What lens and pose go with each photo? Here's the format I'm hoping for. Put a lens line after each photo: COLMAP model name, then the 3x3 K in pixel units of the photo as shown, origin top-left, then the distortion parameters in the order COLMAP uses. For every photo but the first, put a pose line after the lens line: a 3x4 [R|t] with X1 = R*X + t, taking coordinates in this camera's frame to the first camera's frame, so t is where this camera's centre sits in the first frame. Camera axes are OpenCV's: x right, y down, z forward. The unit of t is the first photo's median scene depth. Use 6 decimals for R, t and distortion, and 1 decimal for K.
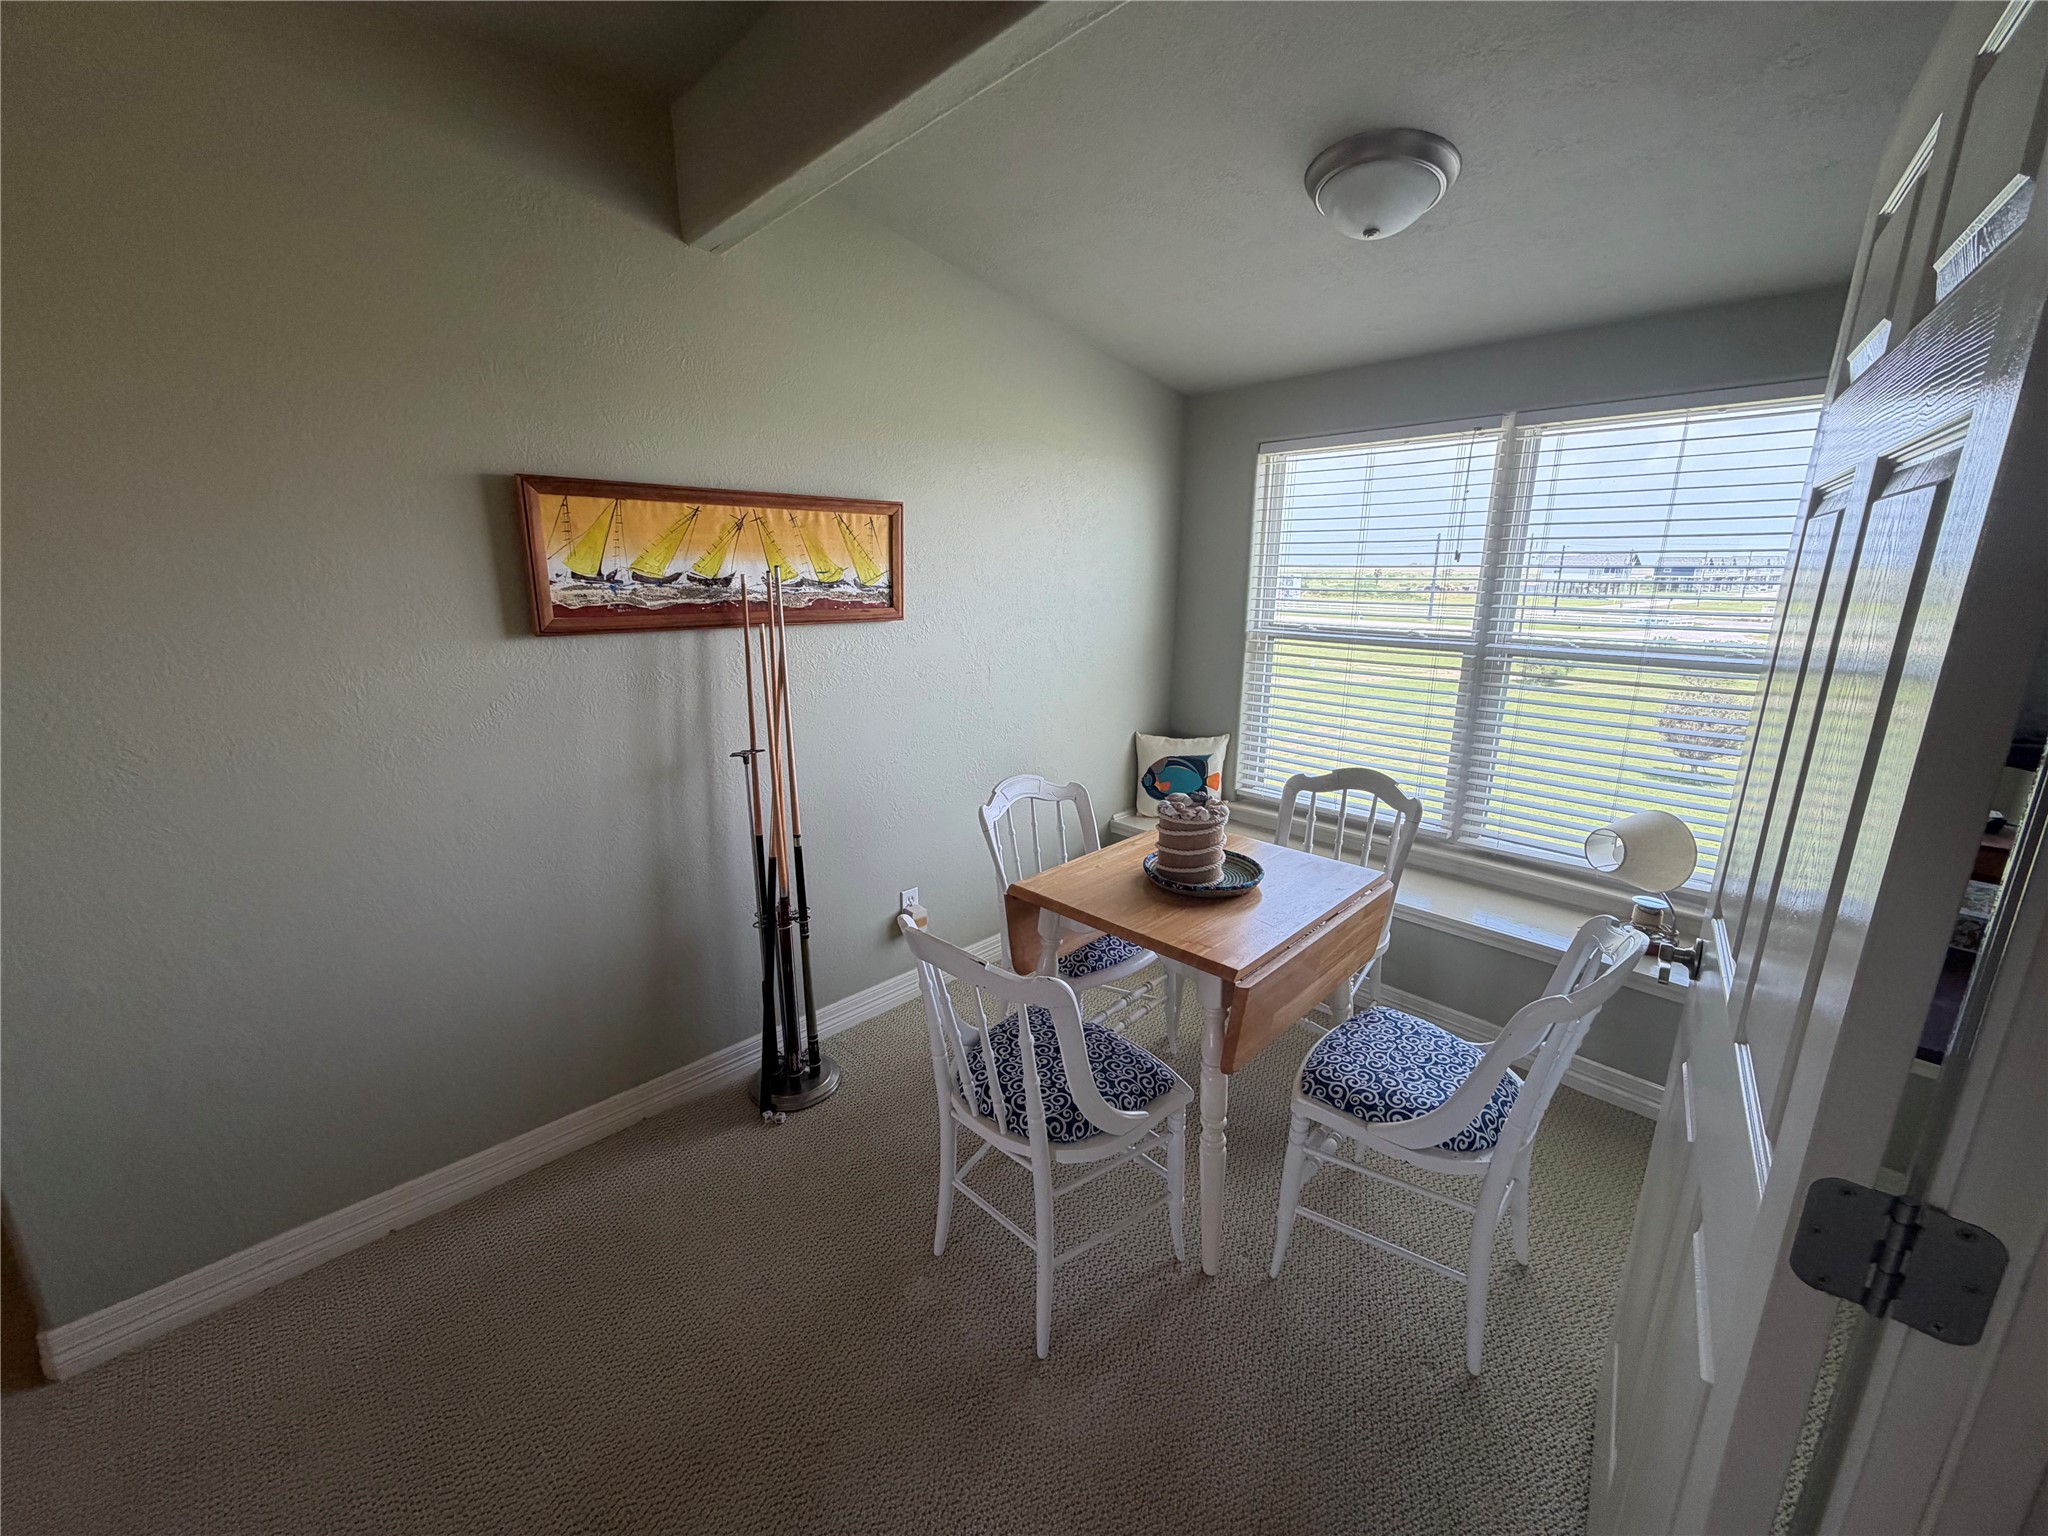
lens RADIAL K [[813.8, 0, 1026.1], [0, 813.8, 763.8], [0, 0, 1]] dist [-0.000324, 0.000312]
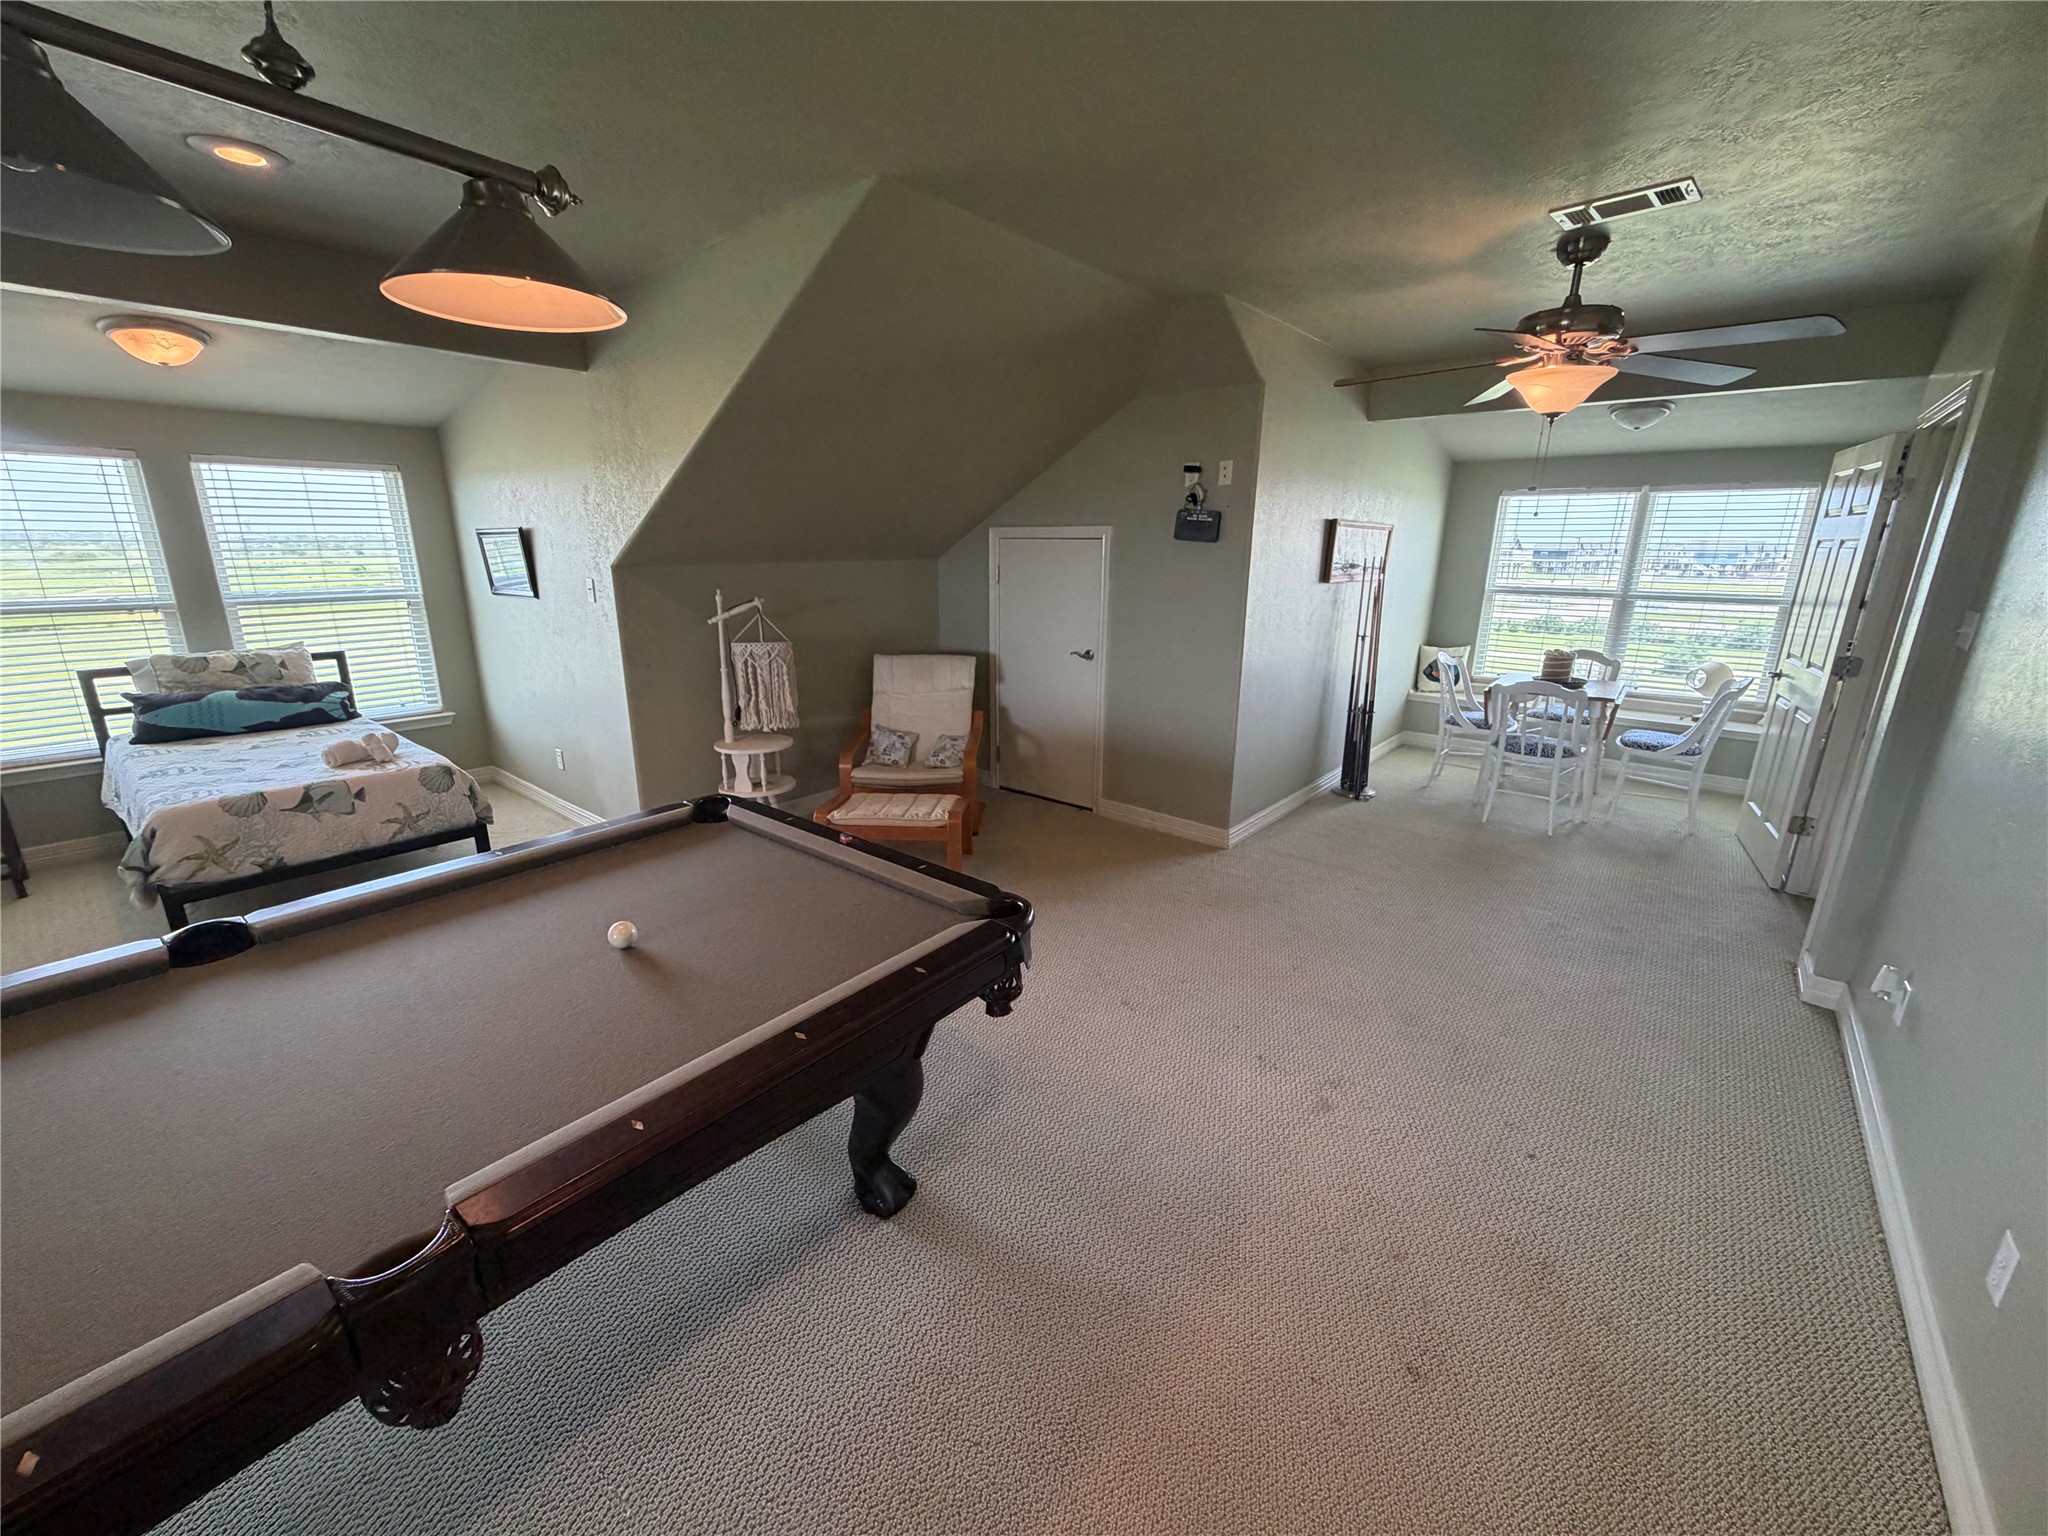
lens RADIAL K [[813.8, 0, 1010.1], [0, 813.8, 758.6], [0, 0, 1]] dist [-0.000324, 0.000312]
pose [[0.996350, -0.016552, 0.083741, -1.186937], [0.015034, 0.999712, 0.018725, 0.213925], [-0.084027, -0.017397, 0.996312, -0.952040]]
